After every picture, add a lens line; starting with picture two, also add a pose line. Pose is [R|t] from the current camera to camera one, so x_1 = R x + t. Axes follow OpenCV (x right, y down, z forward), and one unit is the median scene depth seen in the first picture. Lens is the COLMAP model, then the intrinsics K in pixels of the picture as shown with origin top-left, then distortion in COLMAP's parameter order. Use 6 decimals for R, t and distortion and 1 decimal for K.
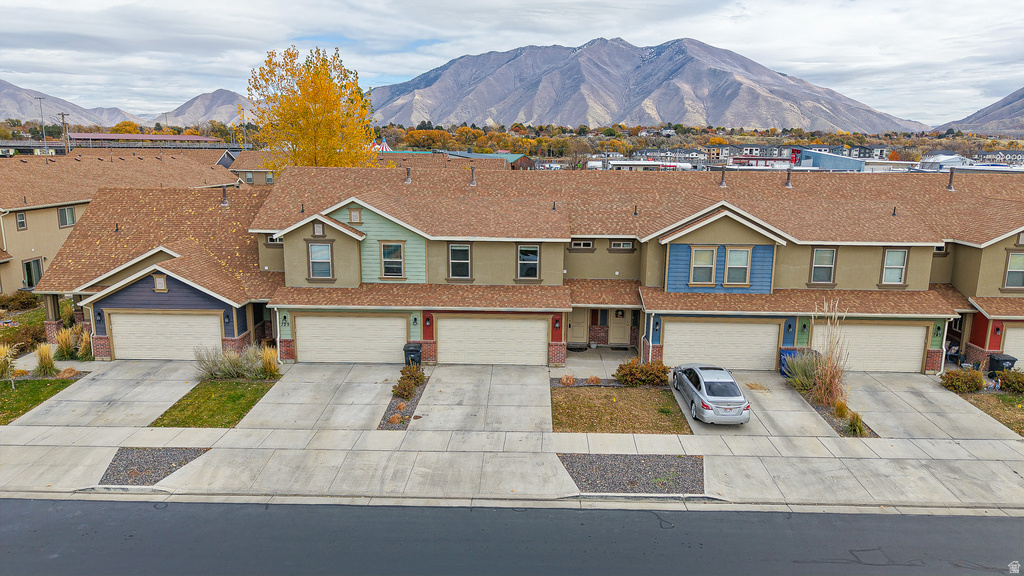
lens RADIAL K [[687.0, 0, 512.0], [0, 687.0, 288.0], [0, 0, 1]] dist [0.019968, -0.027650]
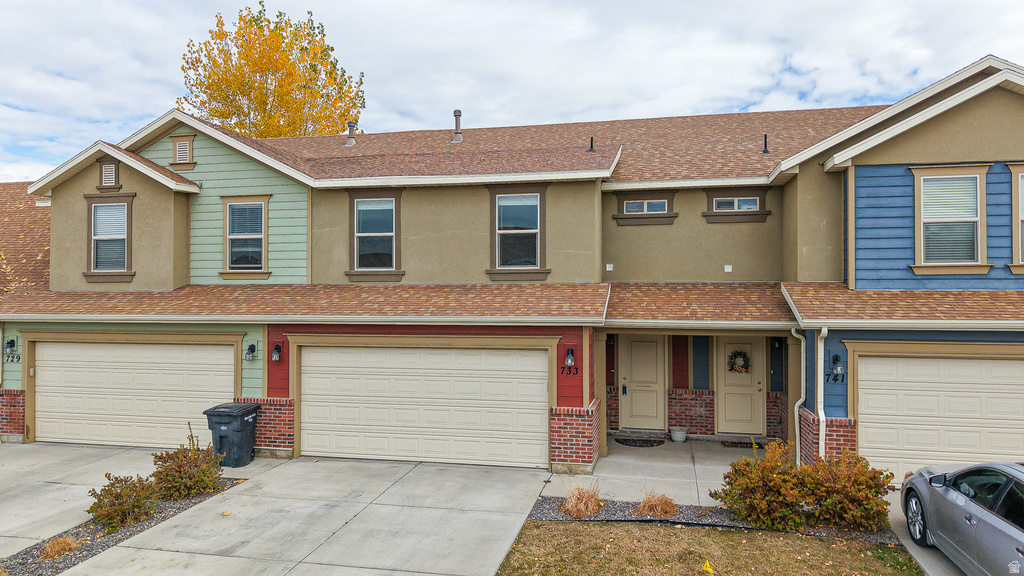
lens RADIAL K [[692.4, 0, 512.0], [0, 692.4, 288.0], [0, 0, 1]] dist [-0.008703, -0.005244]
pose [[0.981709, -0.011306, -0.190054, 0.106917], [-0.029686, 0.976936, -0.211461, 0.095292], [0.188061, 0.213235, 0.958730, 0.583040]]
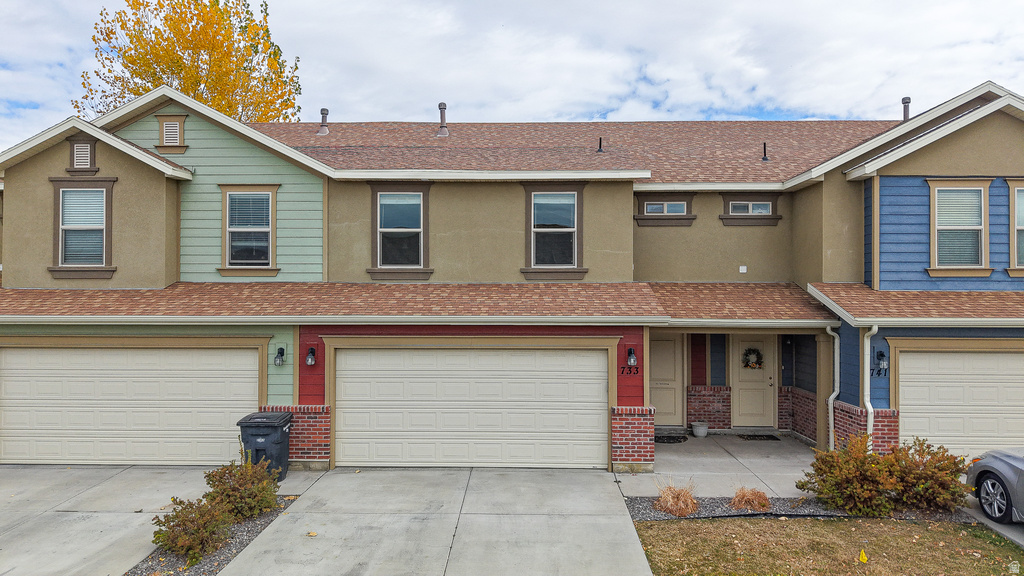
lens RADIAL K [[692.4, 0, 512.0], [0, 692.4, 288.0], [0, 0, 1]] dist [-0.008703, -0.005244]
pose [[0.999977, -0.006750, 0.000583, -0.004047], [0.006721, 0.977590, -0.210410, 0.093841], [0.000850, 0.210409, 0.977613, 0.580411]]
